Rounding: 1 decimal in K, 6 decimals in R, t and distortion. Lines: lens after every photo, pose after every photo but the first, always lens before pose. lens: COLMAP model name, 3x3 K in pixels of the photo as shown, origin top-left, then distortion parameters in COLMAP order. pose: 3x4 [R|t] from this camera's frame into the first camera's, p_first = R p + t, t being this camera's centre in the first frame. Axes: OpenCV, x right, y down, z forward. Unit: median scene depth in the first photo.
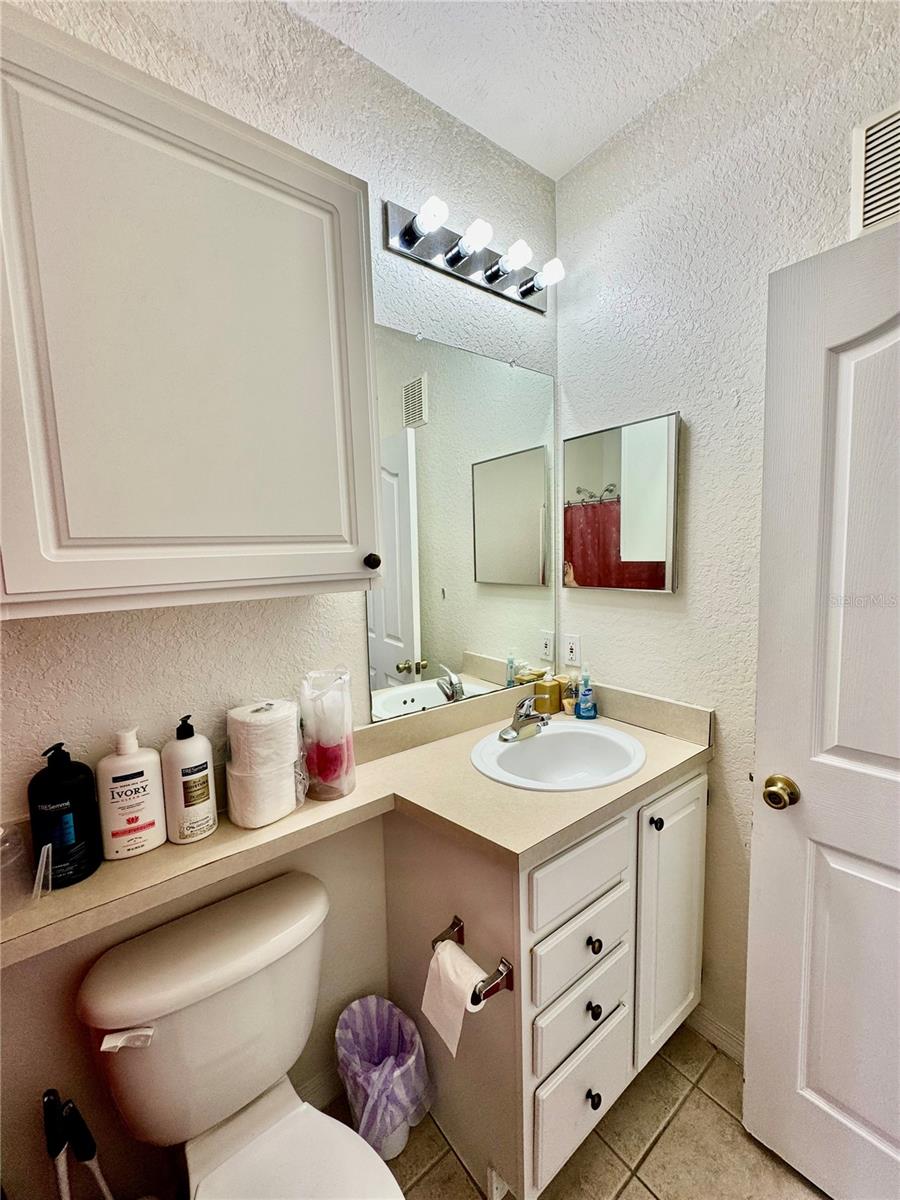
lens RADIAL K [[482.3, 0, 449.4], [0, 482.3, 598.1], [0, 0, 1]] dist [0.001894, -0.000269]
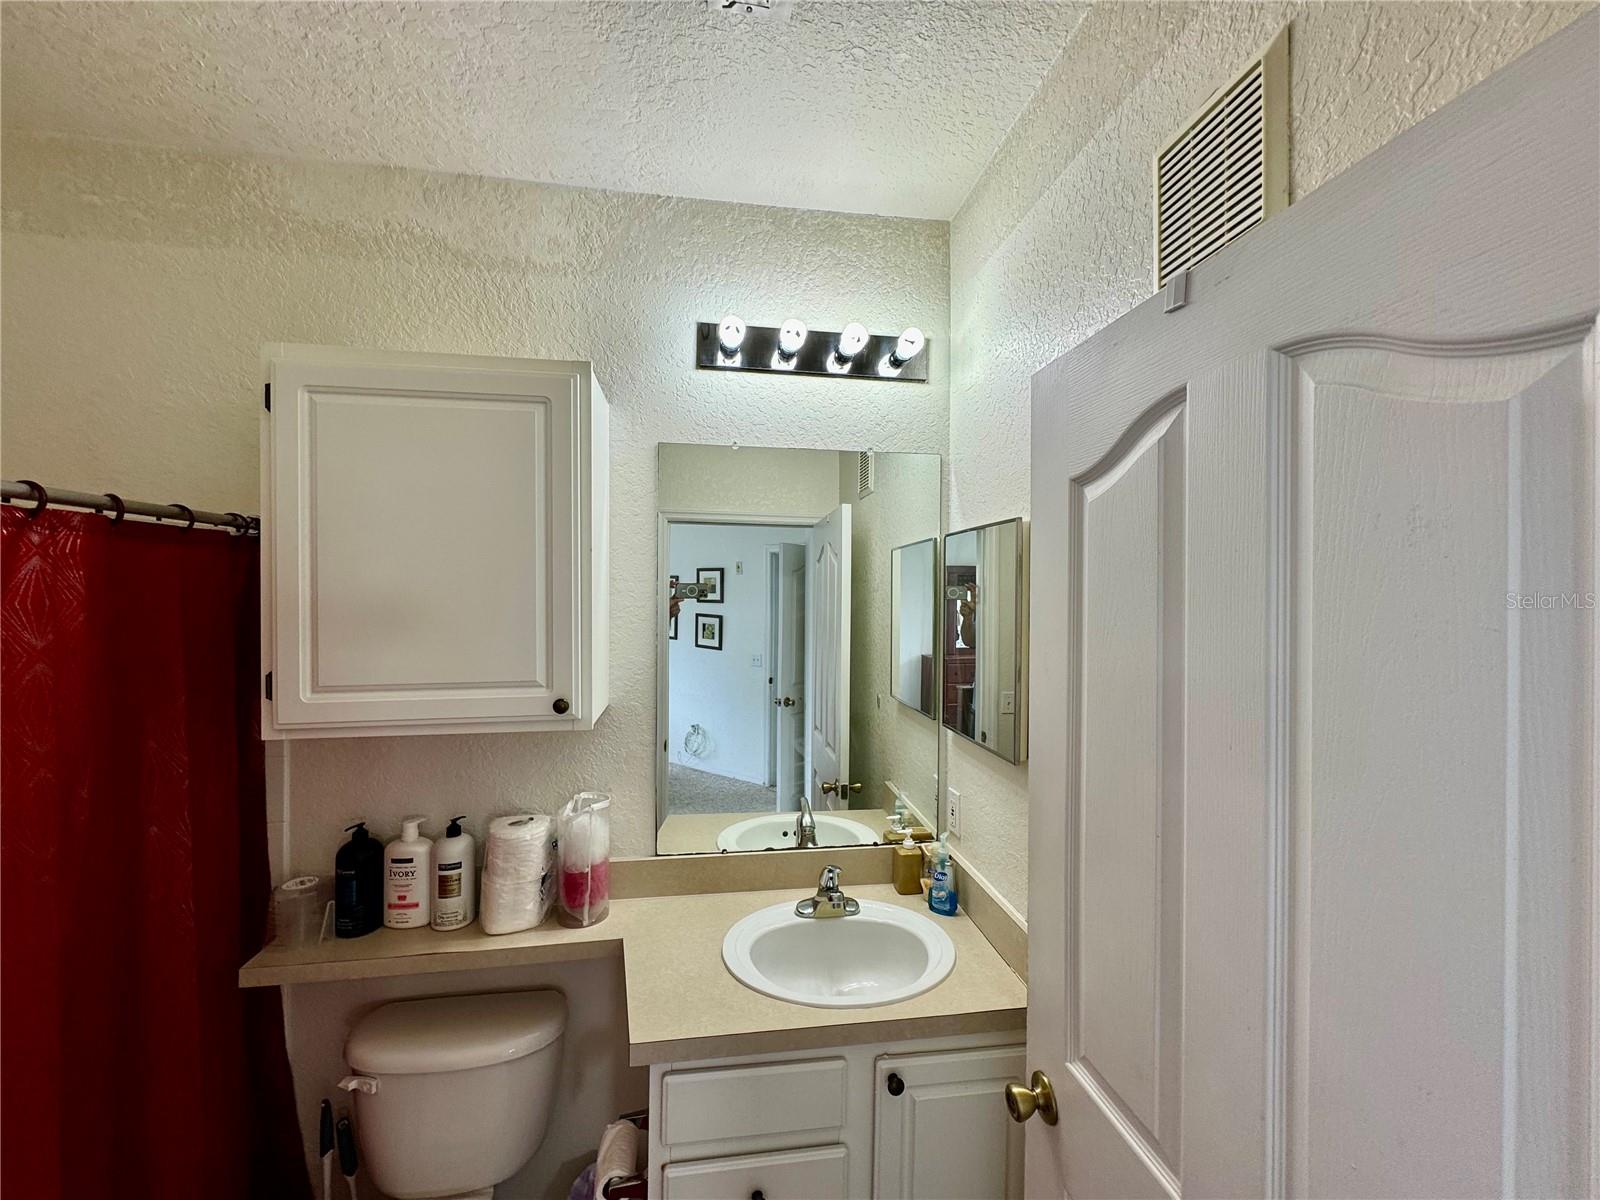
lens RADIAL K [[643.1, 0, 803.5], [0, 643.1, 597.8], [0, 0, 1]] dist [0.001894, -0.000269]
pose [[0.875209, 0.033888, -0.482557, 0.878827], [-0.074618, 0.995062, -0.065455, -0.232850], [0.477956, 0.093295, 0.873415, -0.001899]]
